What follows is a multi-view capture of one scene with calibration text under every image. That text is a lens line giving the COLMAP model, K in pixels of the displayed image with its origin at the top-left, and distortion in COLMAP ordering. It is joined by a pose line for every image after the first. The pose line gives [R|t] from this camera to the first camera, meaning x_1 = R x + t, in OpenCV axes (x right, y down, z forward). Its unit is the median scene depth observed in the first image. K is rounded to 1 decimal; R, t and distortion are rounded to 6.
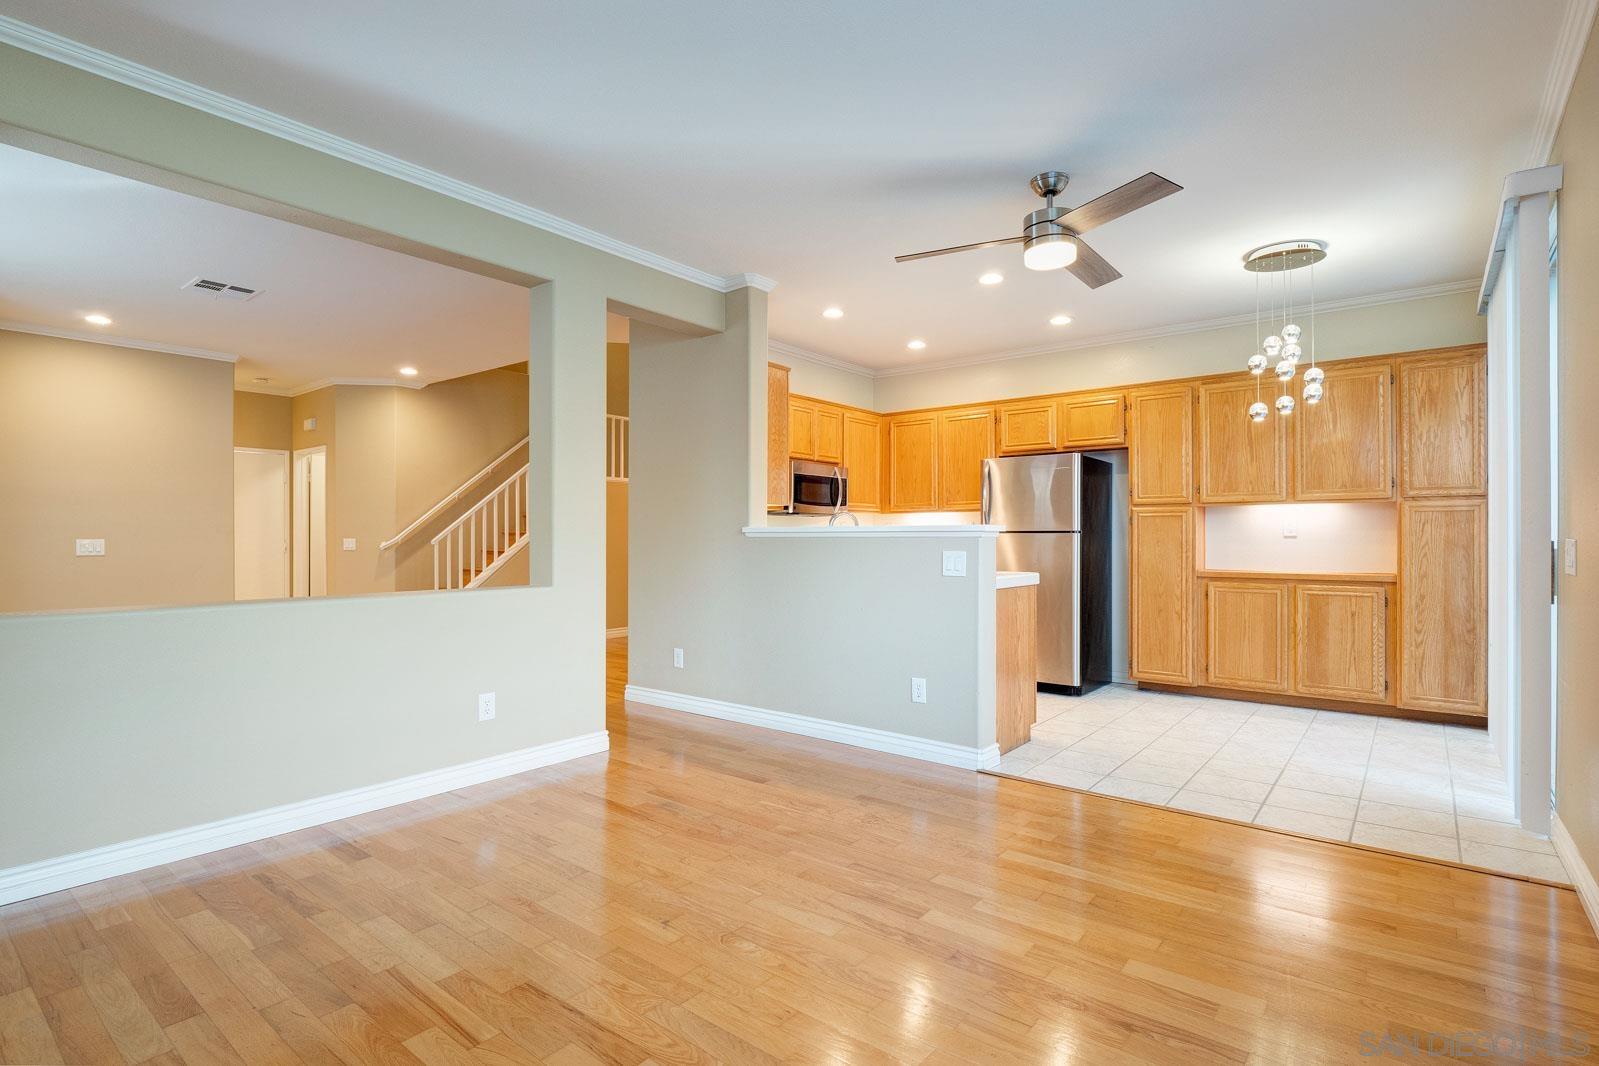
lens RADIAL K [[783.7, 0, 790.9], [0, 783.7, 529.9], [0, 0, 1]] dist [-0.011062, -0.001449]
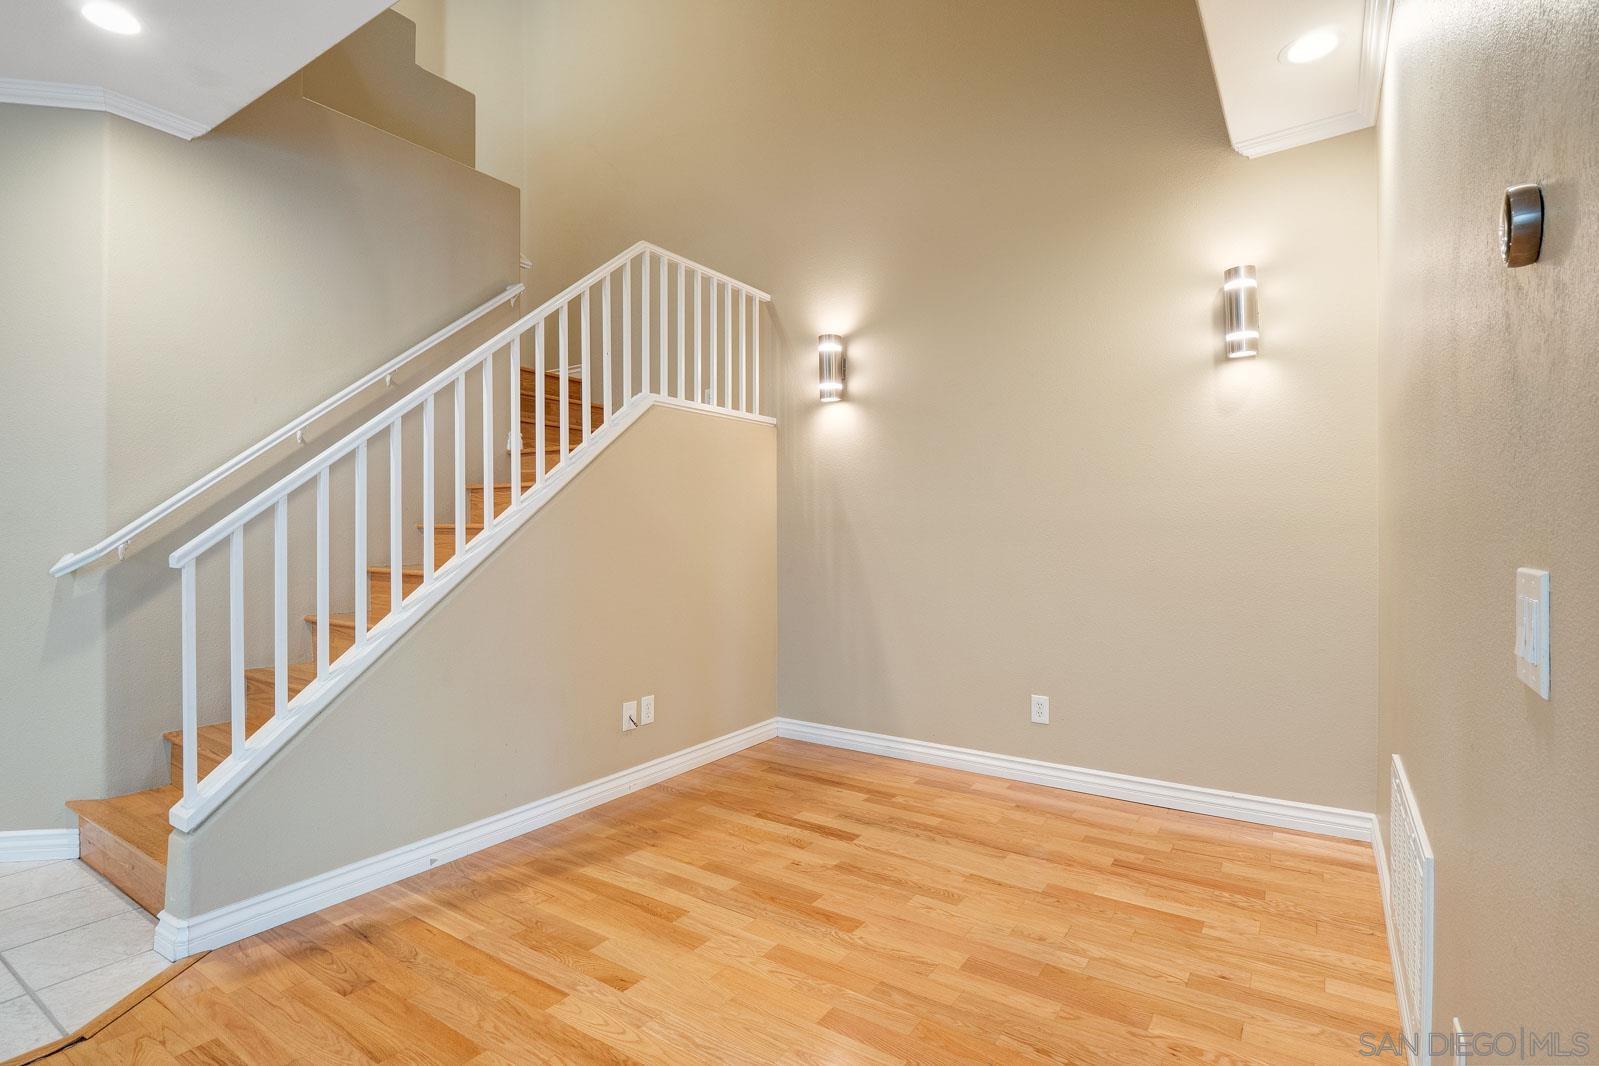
lens RADIAL K [[783.7, 0, 800.8], [0, 783.7, 526.1], [0, 0, 1]] dist [-0.011062, -0.001449]
pose [[0.995648, 0.000123, 0.093193, -0.351511], [-0.000654, 0.999984, 0.005665, 0.001035], [-0.093191, -0.005702, 0.995632, 0.968993]]
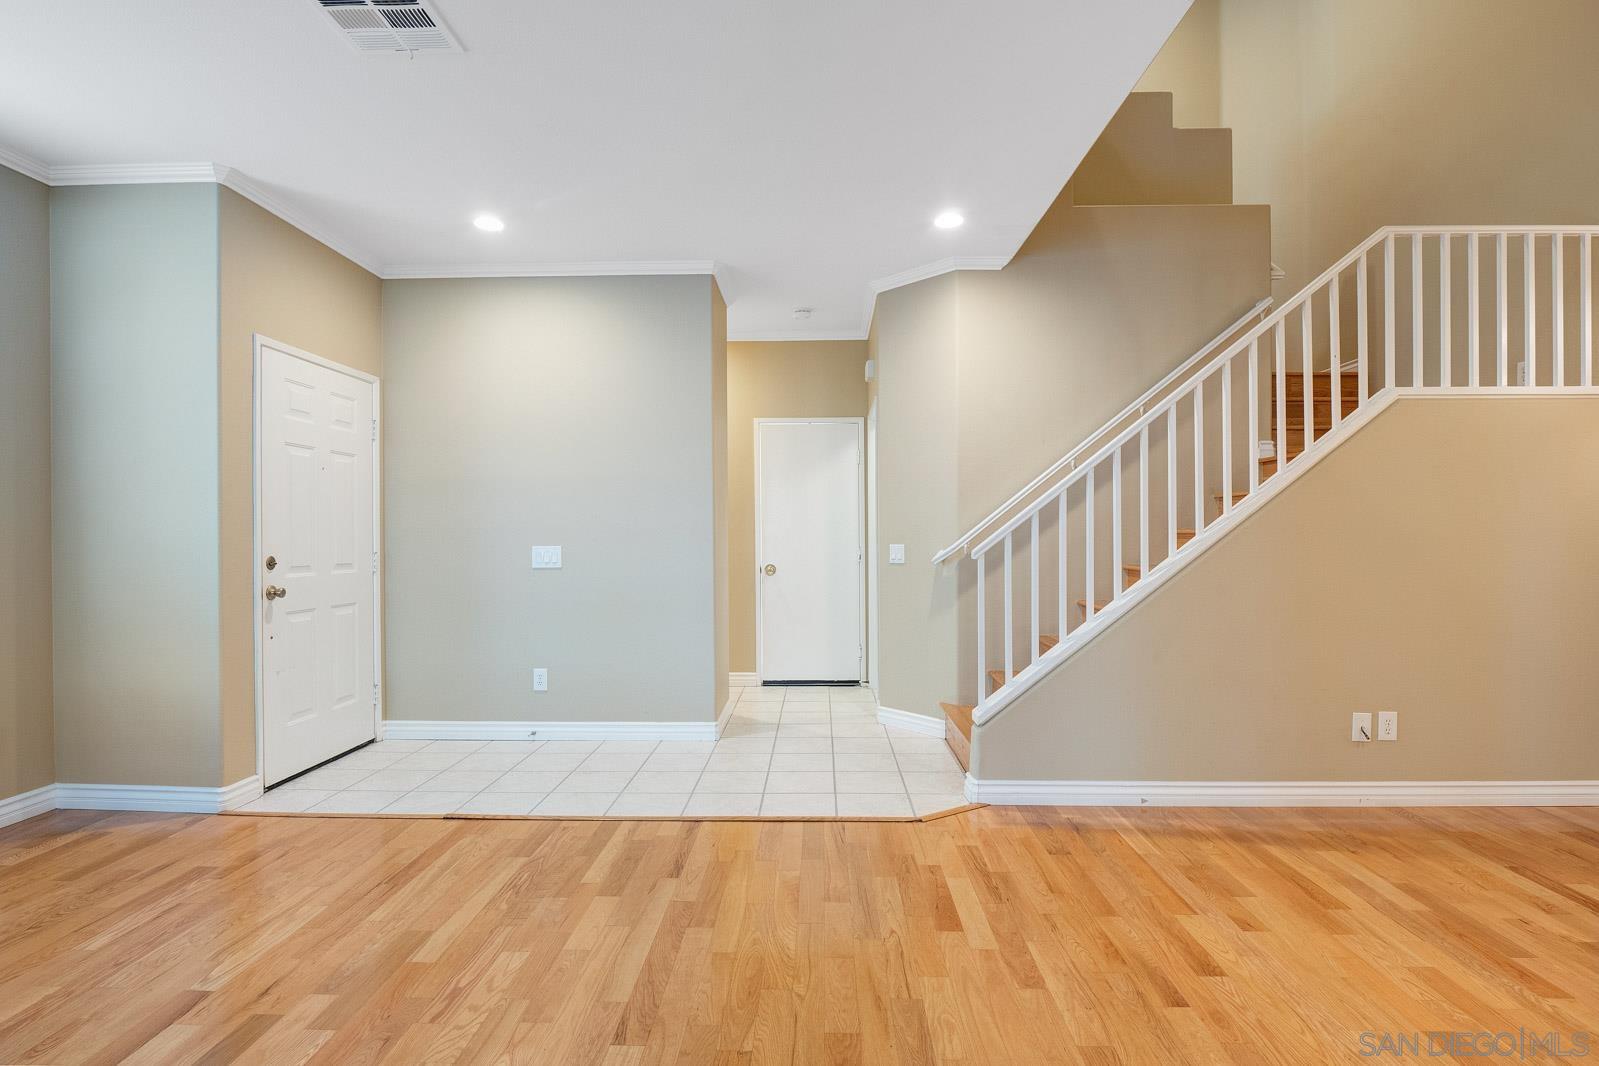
lens RADIAL K [[783.7, 0, 794.2], [0, 783.7, 537.6], [0, 0, 1]] dist [-0.011062, -0.001449]
pose [[0.604766, 0.000276, -0.796403, -0.202544], [0.010295, 0.999914, 0.008164, 0.000518], [0.796337, -0.013136, 0.604711, 0.885512]]
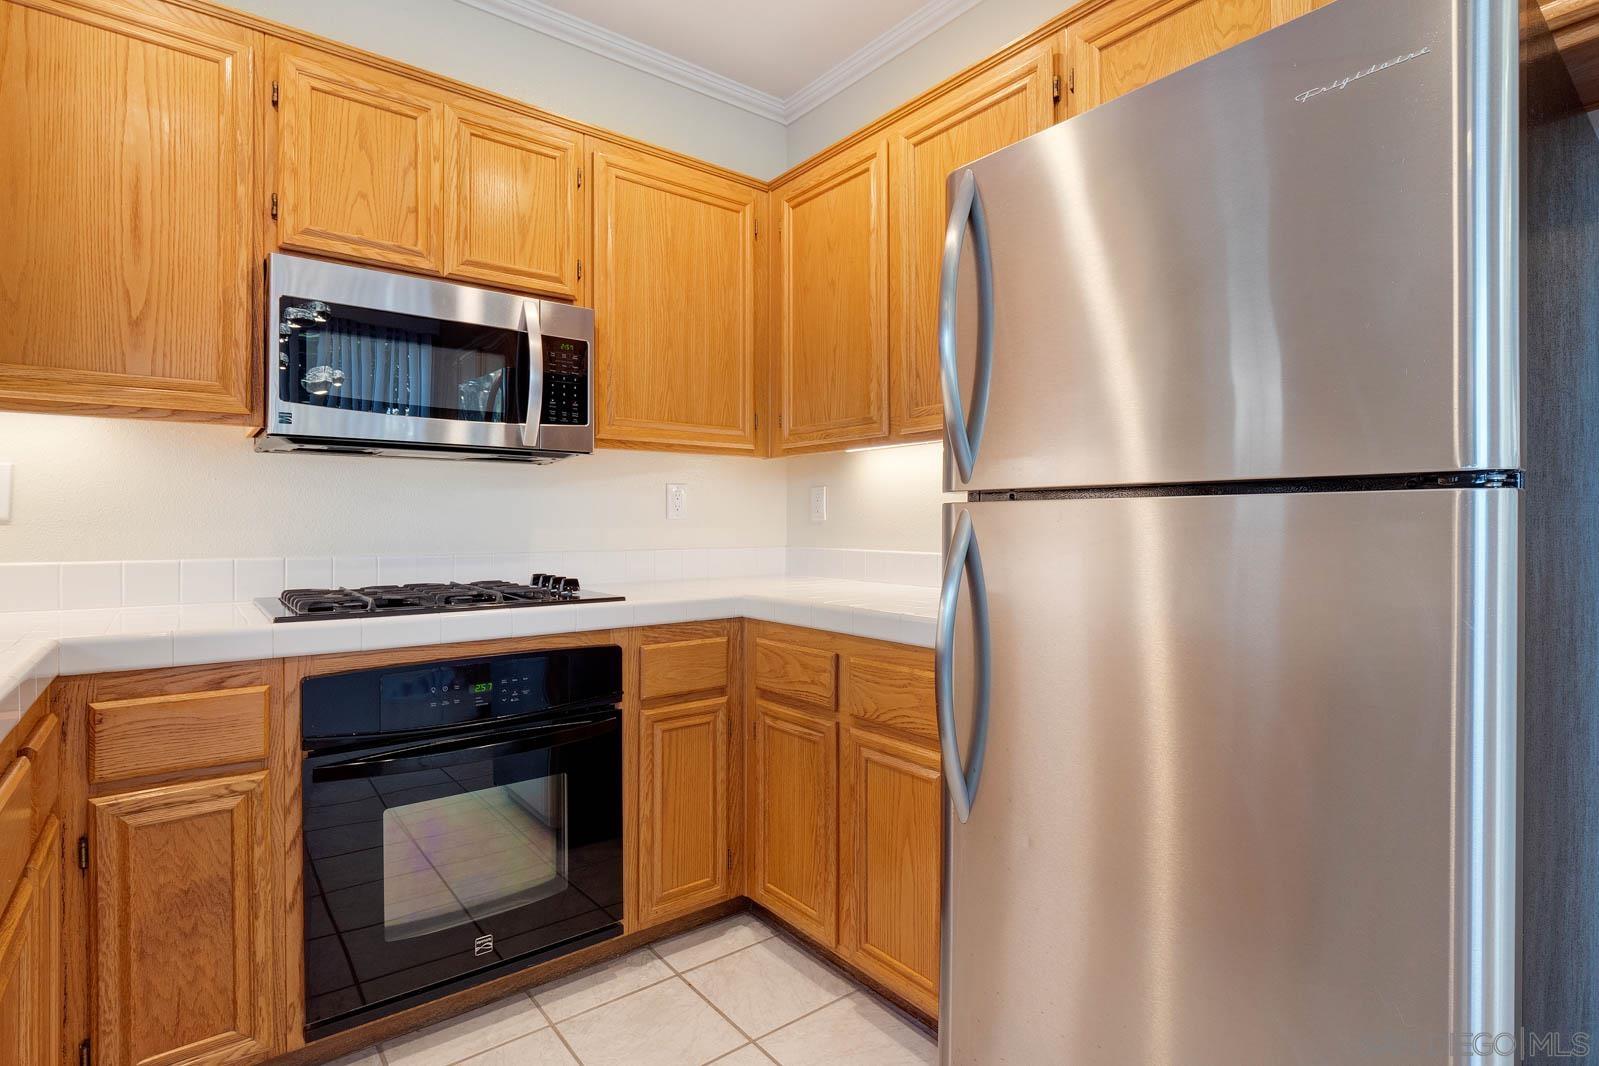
lens RADIAL K [[783.7, 0, 791.8], [0, 783.7, 523.9], [0, 0, 1]] dist [-0.011062, -0.001449]
pose [[0.975772, 0.000793, -0.218789, 0.293220], [0.001701, 0.999936, 0.011211, 0.009488], [0.218784, -0.011311, 0.975708, 0.902307]]
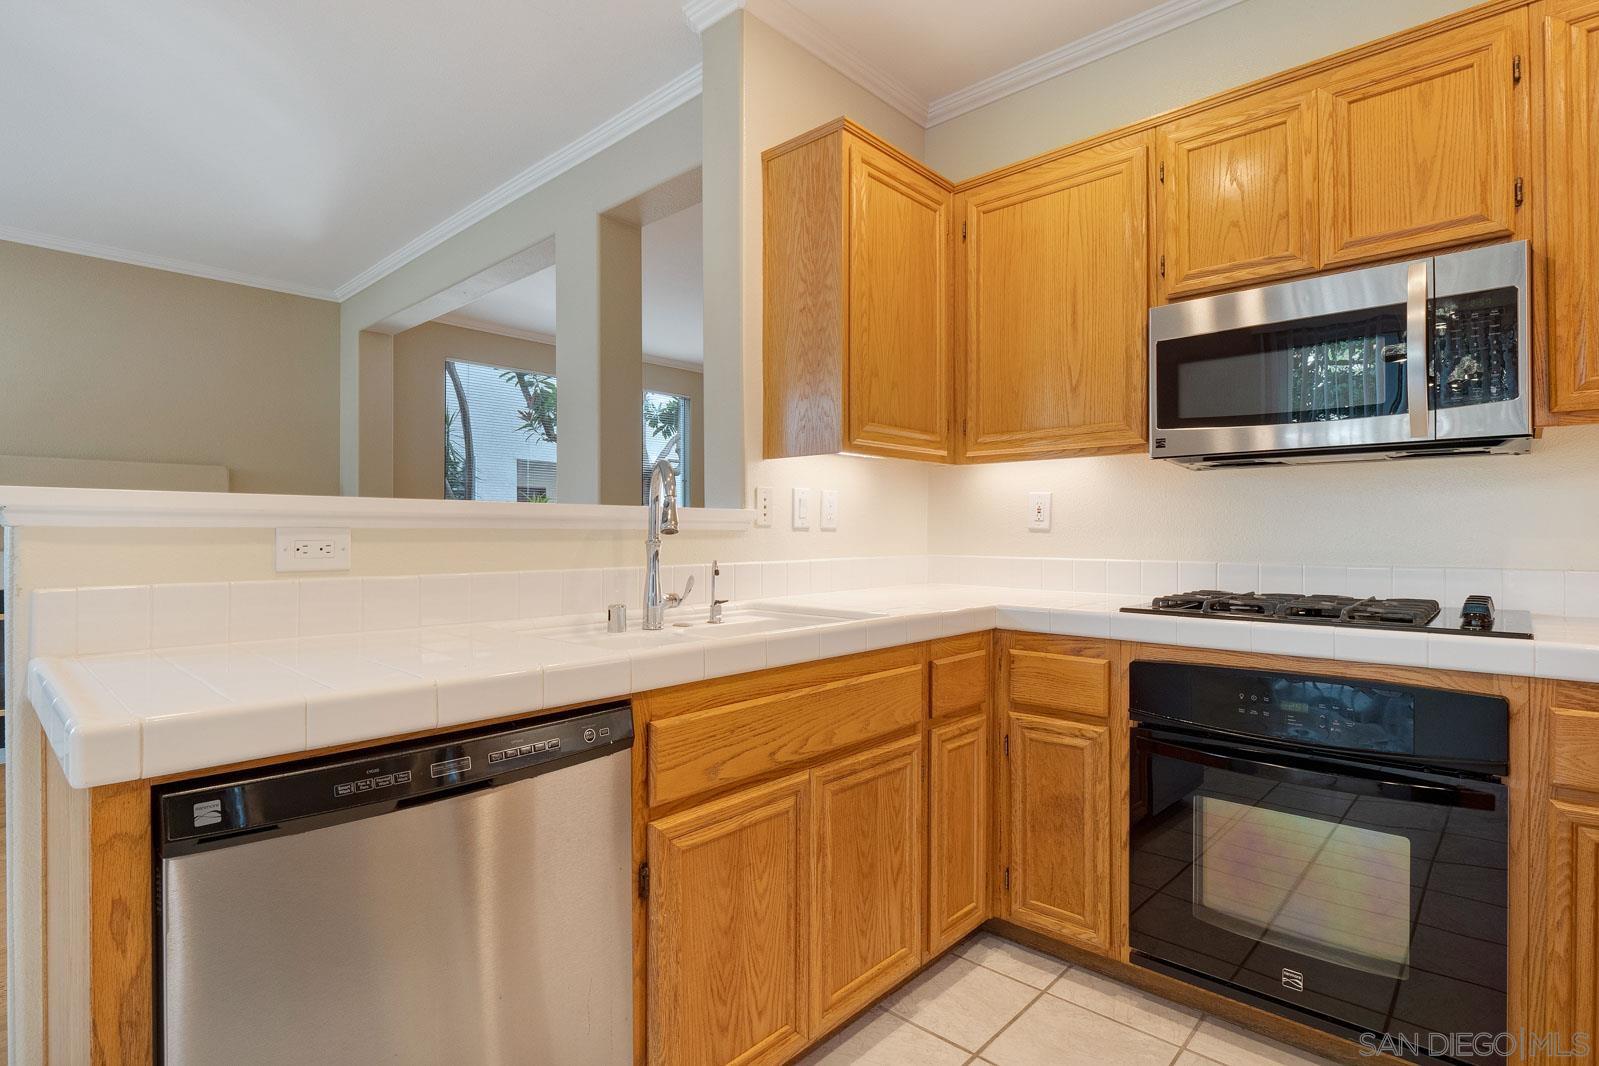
lens RADIAL K [[783.7, 0, 812.0], [0, 783.7, 527.0], [0, 0, 1]] dist [-0.011062, -0.001449]
pose [[-0.046680, -0.004664, -0.998899, 0.416263], [0.012052, 0.999914, -0.005232, 0.010143], [0.998837, -0.012283, -0.046620, 1.023046]]
